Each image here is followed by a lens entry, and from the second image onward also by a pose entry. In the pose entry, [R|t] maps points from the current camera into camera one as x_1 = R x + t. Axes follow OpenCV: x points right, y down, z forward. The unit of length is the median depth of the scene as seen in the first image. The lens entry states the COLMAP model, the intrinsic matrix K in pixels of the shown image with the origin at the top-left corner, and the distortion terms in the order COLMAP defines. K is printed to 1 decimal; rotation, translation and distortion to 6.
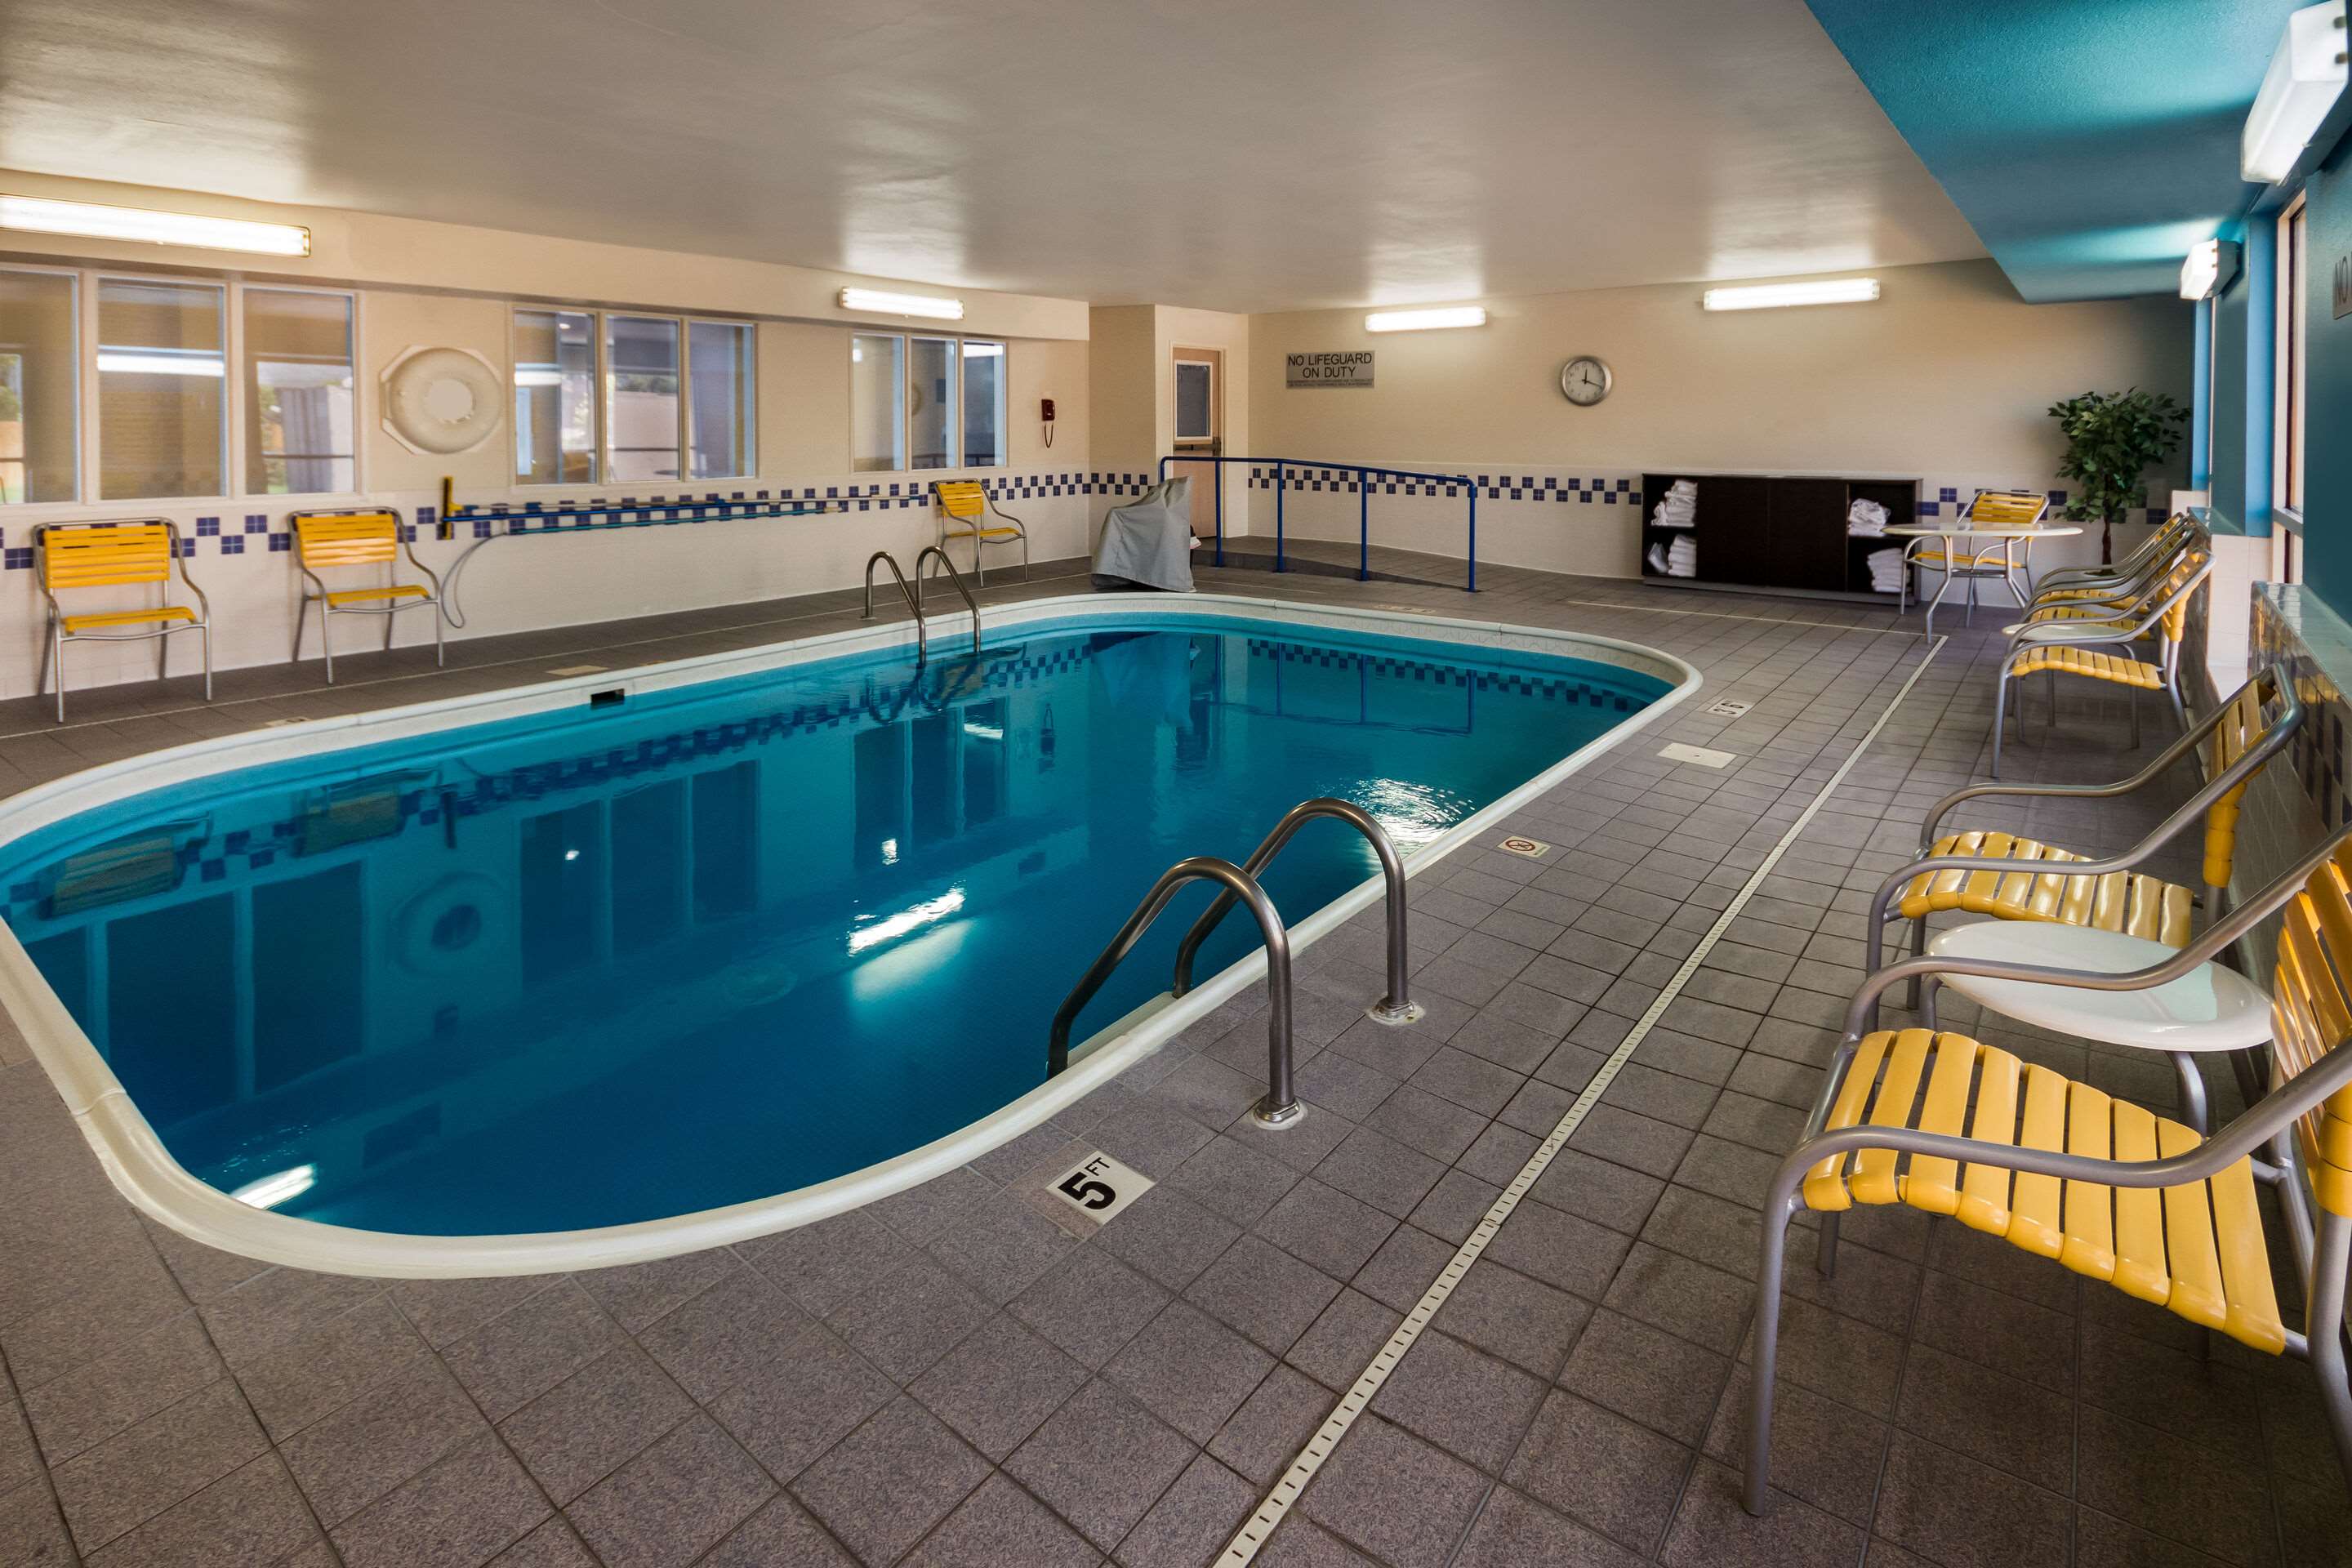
lens RADIAL K [[905.5, 0, 1176.4], [0, 905.5, 721.9], [0, 0, 1]] dist [0.001196, 0.000374]
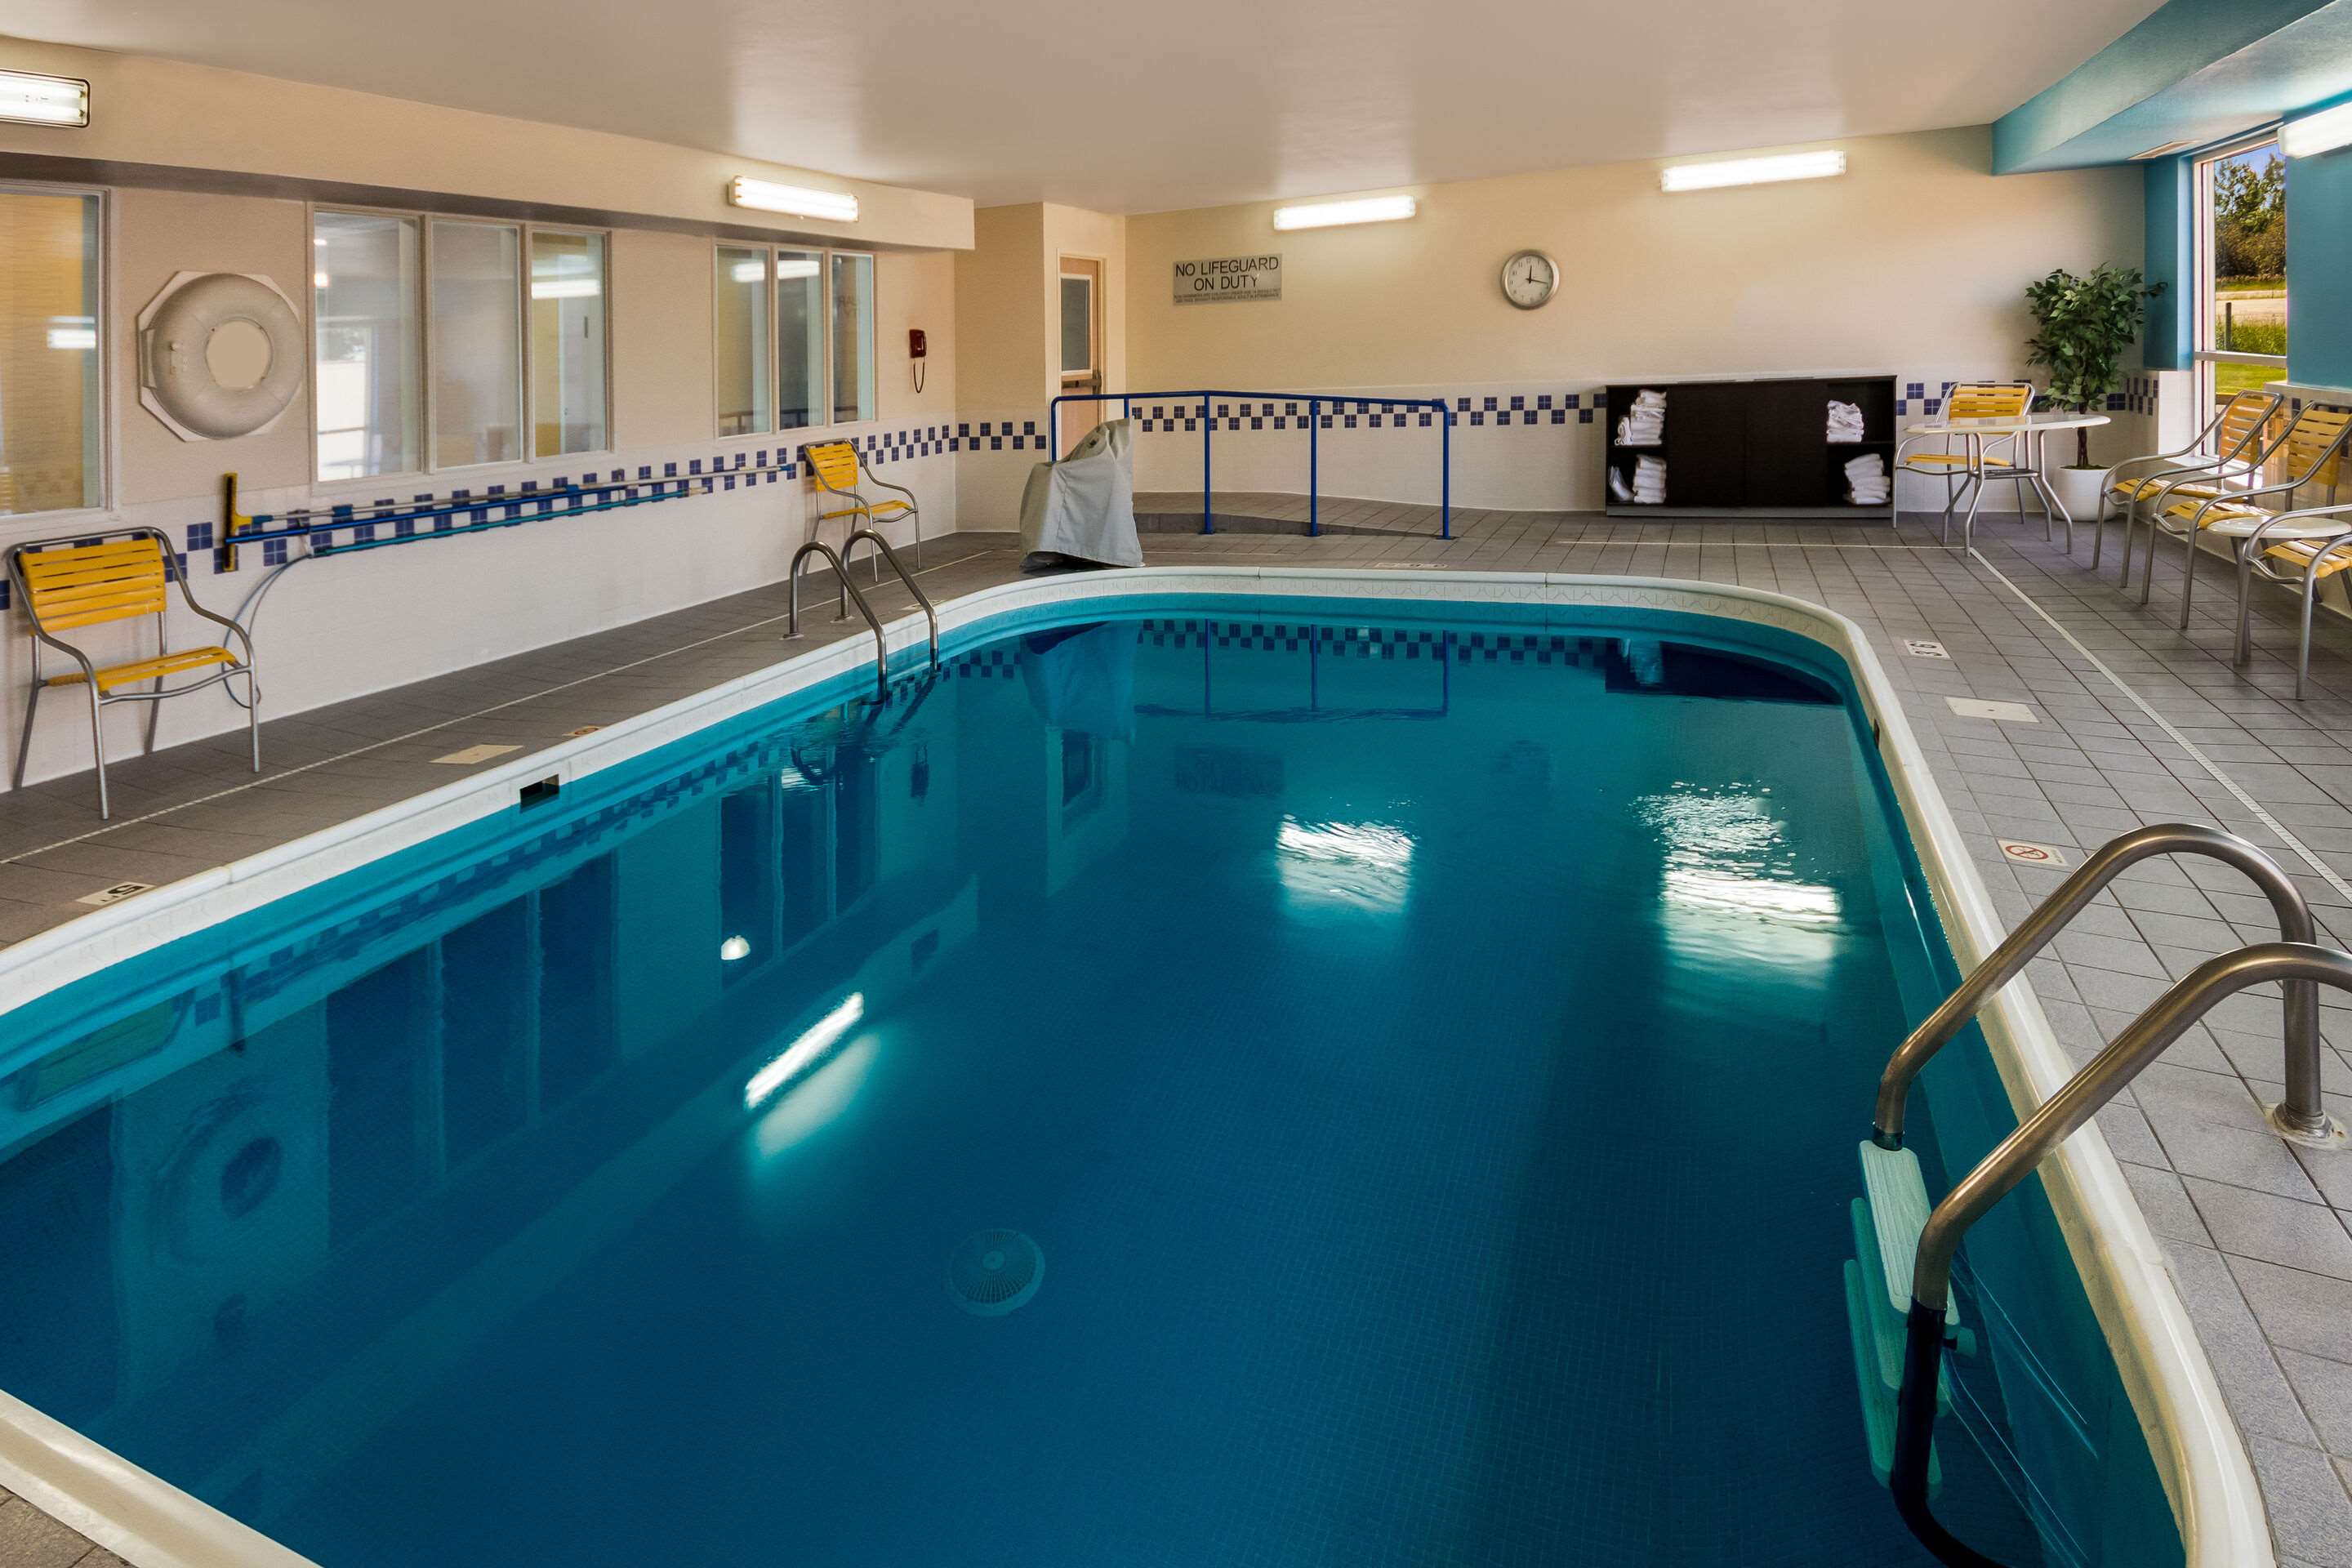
lens RADIAL K [[1136.2, 0, 1172.6], [0, 1136.2, 693.4], [0, 0, 1]] dist [-0.002675, -0.001126]
pose [[0.982190, -0.099631, 0.159299, -0.113104], [0.104401, 0.994296, -0.021837, -0.011638], [-0.156215, 0.038079, 0.986989, 0.044723]]
